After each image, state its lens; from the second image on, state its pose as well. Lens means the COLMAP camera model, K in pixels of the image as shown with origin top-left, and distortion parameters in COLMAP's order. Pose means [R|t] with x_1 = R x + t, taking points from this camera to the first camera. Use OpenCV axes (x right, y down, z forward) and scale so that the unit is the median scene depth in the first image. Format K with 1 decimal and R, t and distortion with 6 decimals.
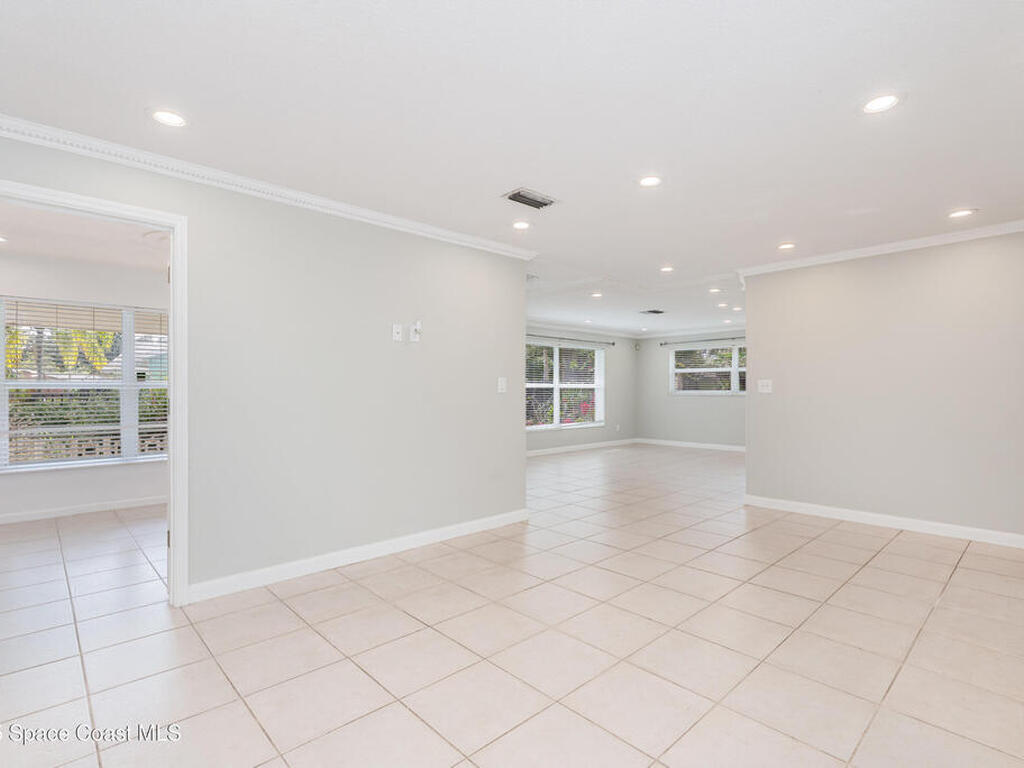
lens RADIAL K [[511.3, 0, 515.0], [0, 511.3, 386.3], [0, 0, 1]] dist [0.003551, -0.000202]
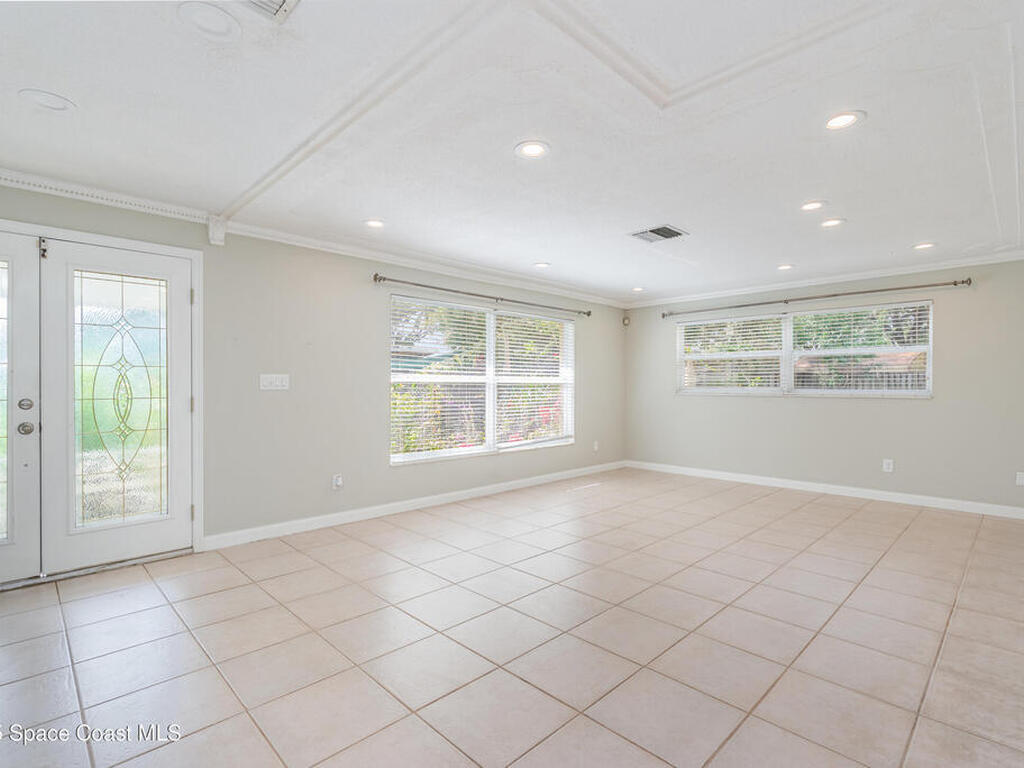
lens RADIAL K [[511.3, 0, 509.3], [0, 511.3, 384.9], [0, 0, 1]] dist [0.003551, -0.000202]
pose [[0.999854, 0.000229, 0.017112, 0.085507], [-0.000301, 0.999991, 0.004165, 0.002446], [-0.017111, -0.004169, 0.999845, 0.378813]]
